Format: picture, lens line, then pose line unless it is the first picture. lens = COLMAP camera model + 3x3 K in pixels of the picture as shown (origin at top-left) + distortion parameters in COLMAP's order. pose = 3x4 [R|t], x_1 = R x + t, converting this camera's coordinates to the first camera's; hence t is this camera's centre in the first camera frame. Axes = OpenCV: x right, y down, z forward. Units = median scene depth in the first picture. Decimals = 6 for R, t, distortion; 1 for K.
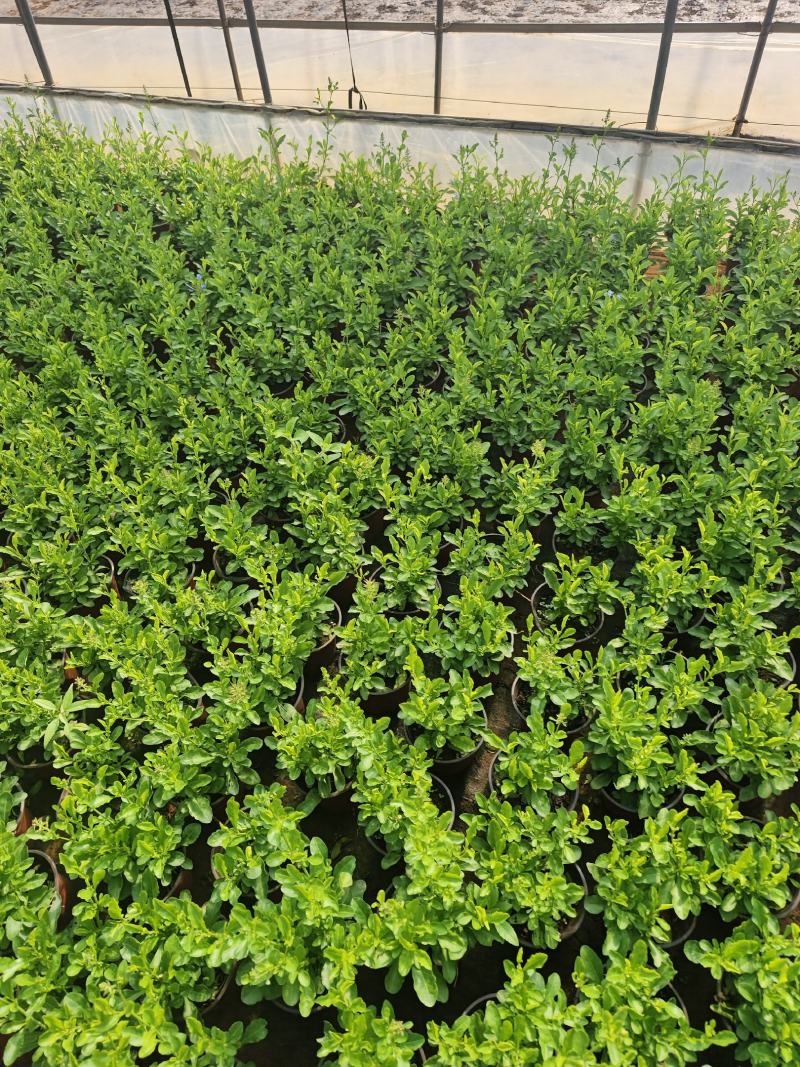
lens RADIAL K [[744.3, 0, 400.0], [0, 744.3, 533.5], [0, 0, 1]] dist [-0.011511, -0.000326]
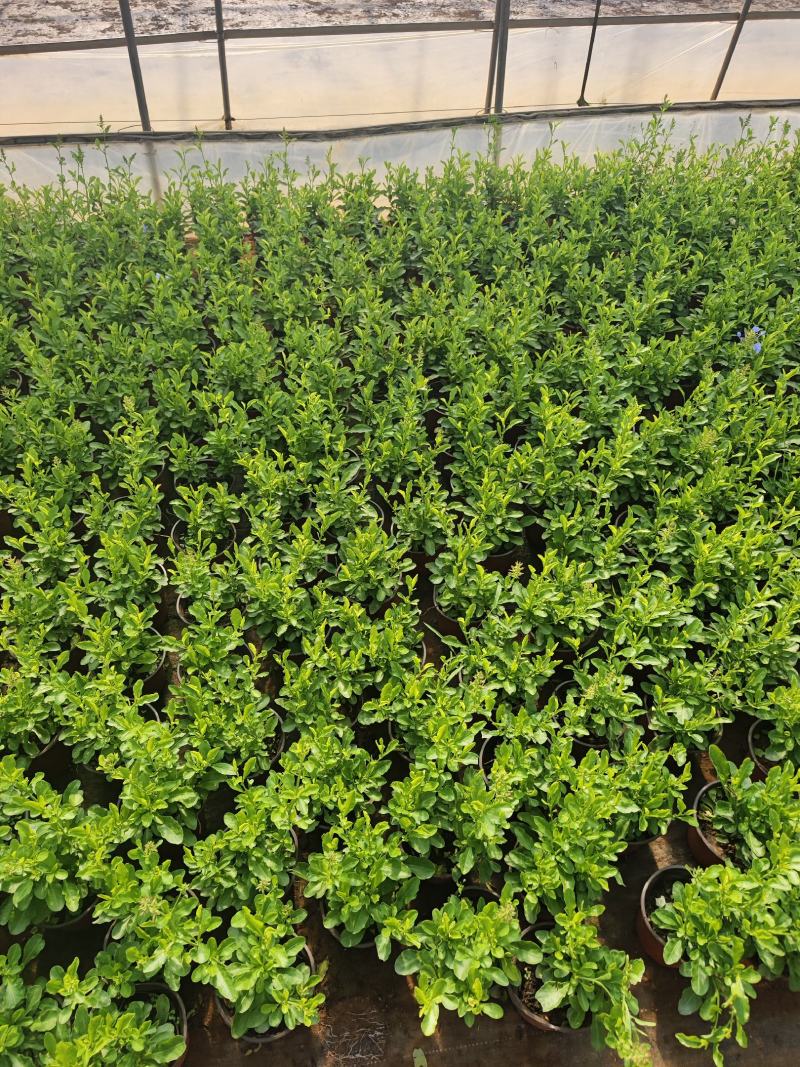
lens RADIAL K [[761.8, 0, 400.0], [0, 761.8, 533.5], [0, 0, 1]] dist [0.000258, -0.002575]
pose [[0.852619, -0.312321, 0.418923, -0.008556], [0.326247, 0.944433, 0.040109, 0.127542], [-0.408171, 0.102474, 0.907136, -0.162169]]
